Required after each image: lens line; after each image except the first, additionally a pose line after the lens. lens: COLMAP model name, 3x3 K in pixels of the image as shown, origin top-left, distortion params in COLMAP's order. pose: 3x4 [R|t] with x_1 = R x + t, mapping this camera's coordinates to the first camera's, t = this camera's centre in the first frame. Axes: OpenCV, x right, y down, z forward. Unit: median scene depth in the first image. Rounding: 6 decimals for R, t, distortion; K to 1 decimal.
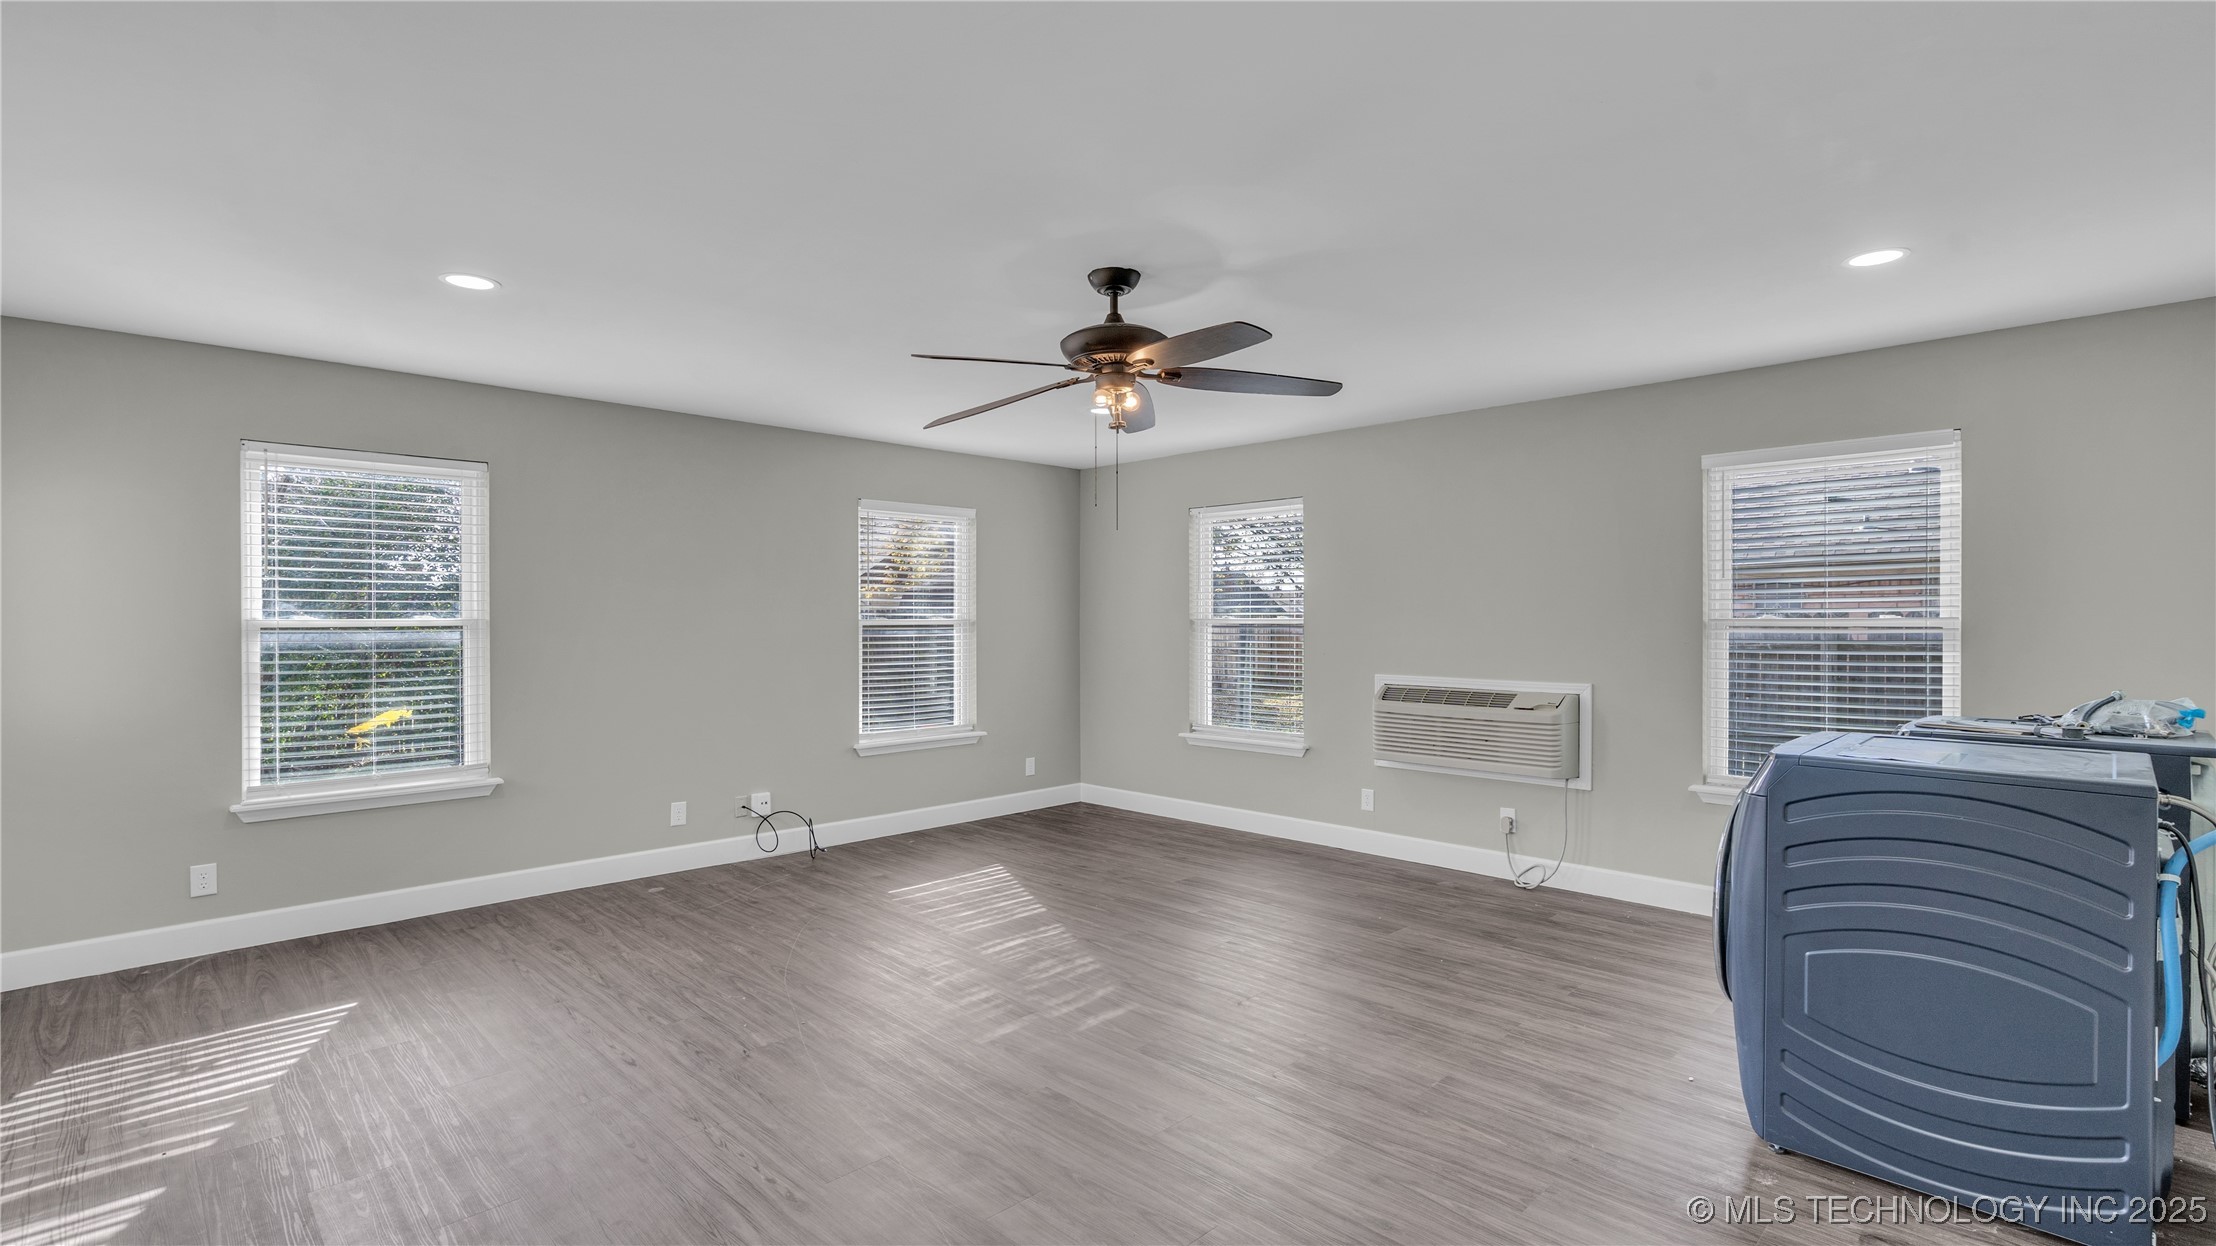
lens RADIAL K [[1019.9, 0, 1103.9], [0, 1019.9, 621.5], [0, 0, 1]] dist [-0.000583, -0.000043]
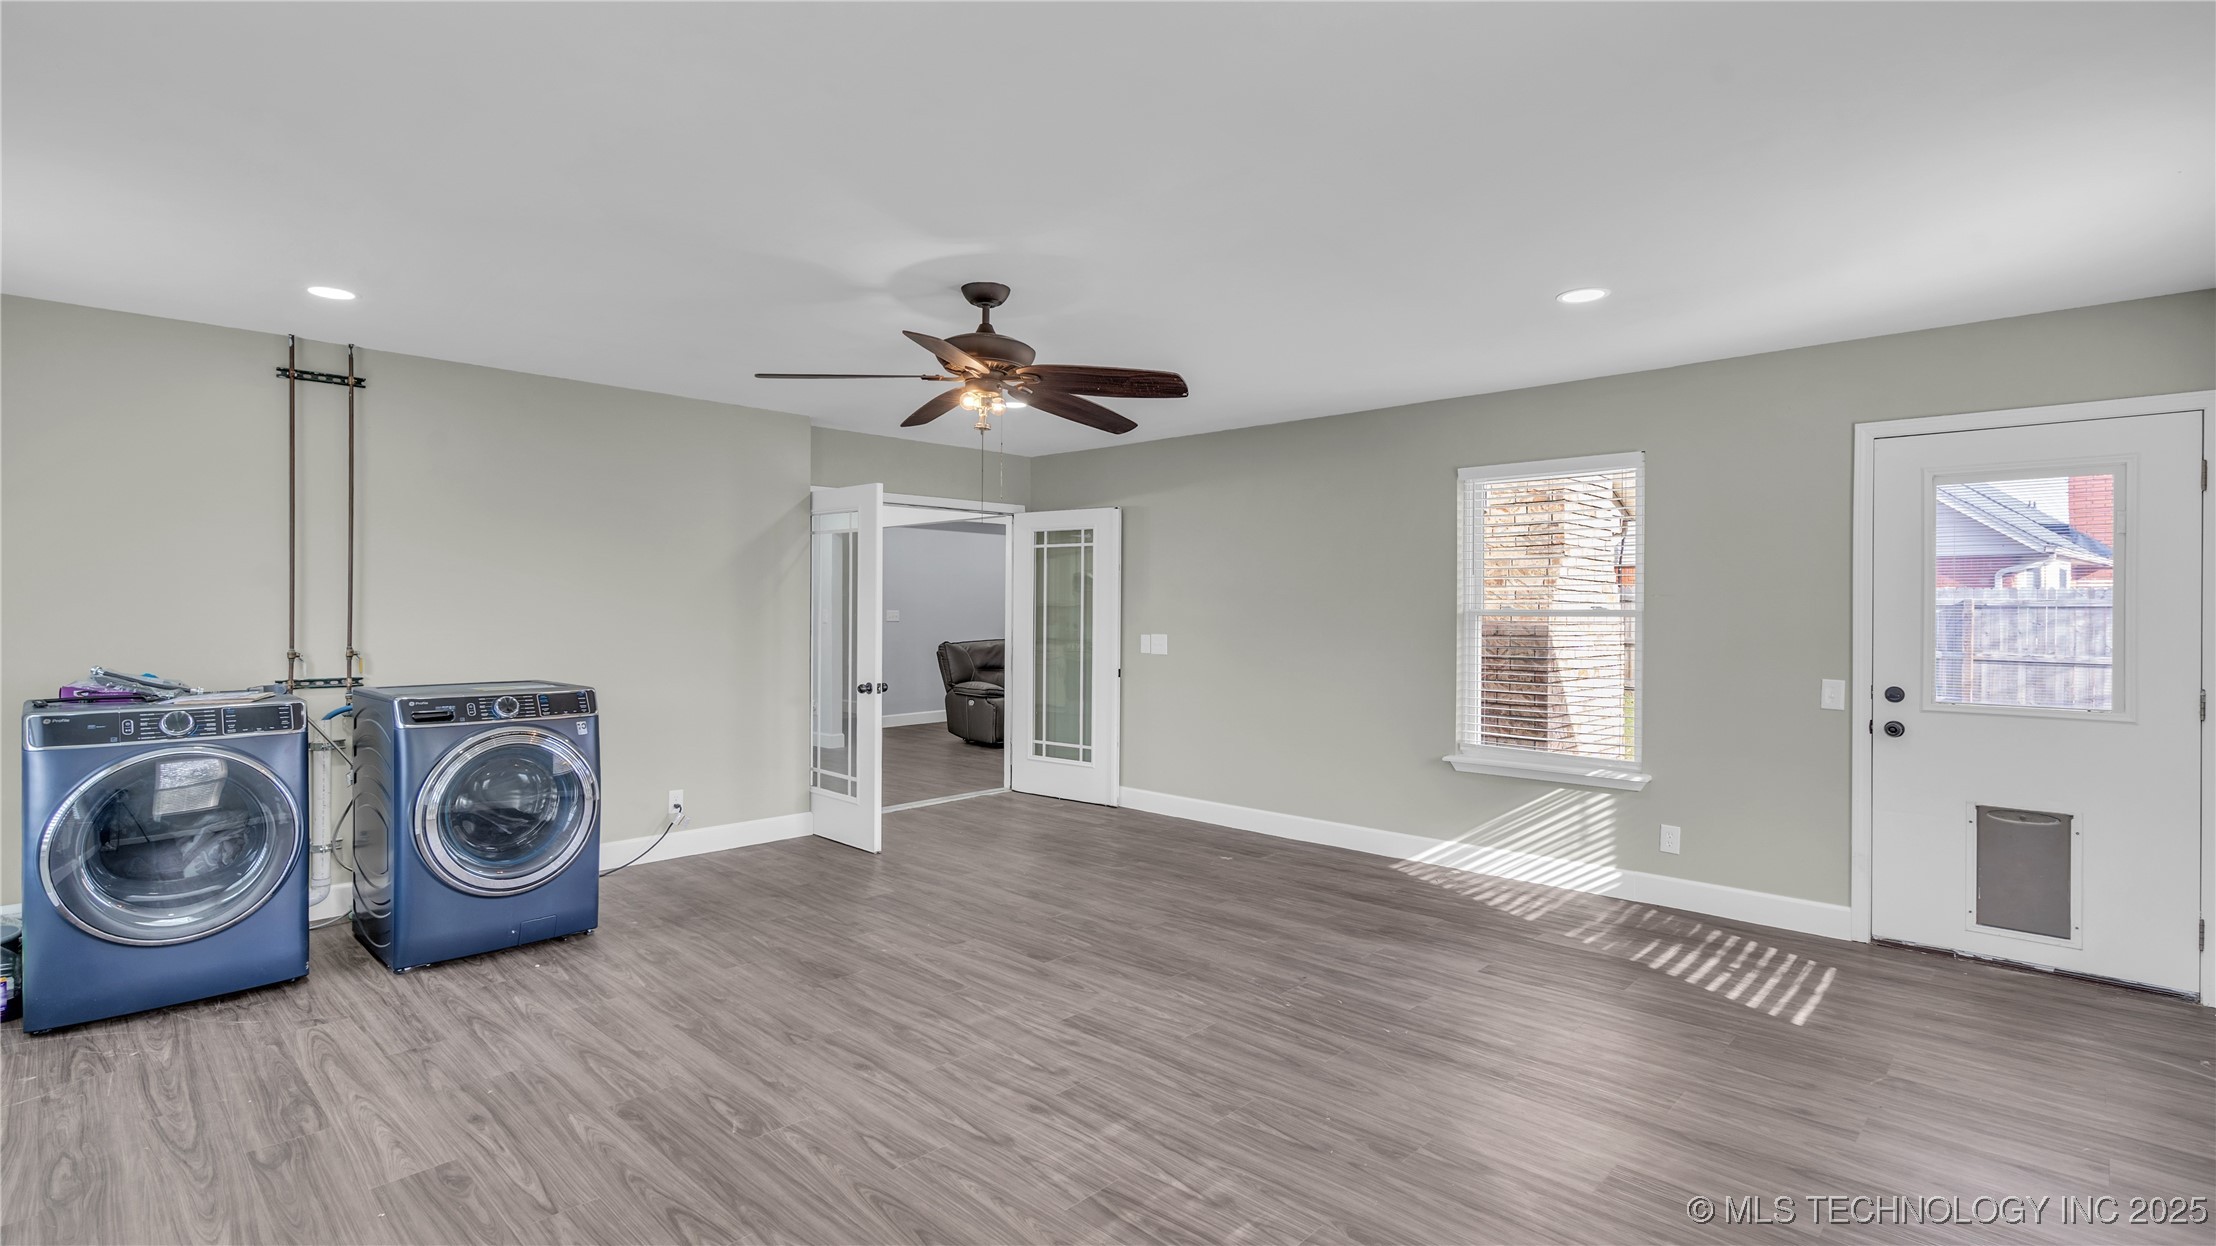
lens RADIAL K [[1019.9, 0, 1110.7], [0, 1019.9, 611.7], [0, 0, 1]] dist [-0.000583, -0.000043]
pose [[-0.999540, -0.001756, -0.030278, -0.093625], [-0.001975, 0.999972, 0.007202, -0.005591], [0.030265, 0.007259, -0.999516, 2.193029]]
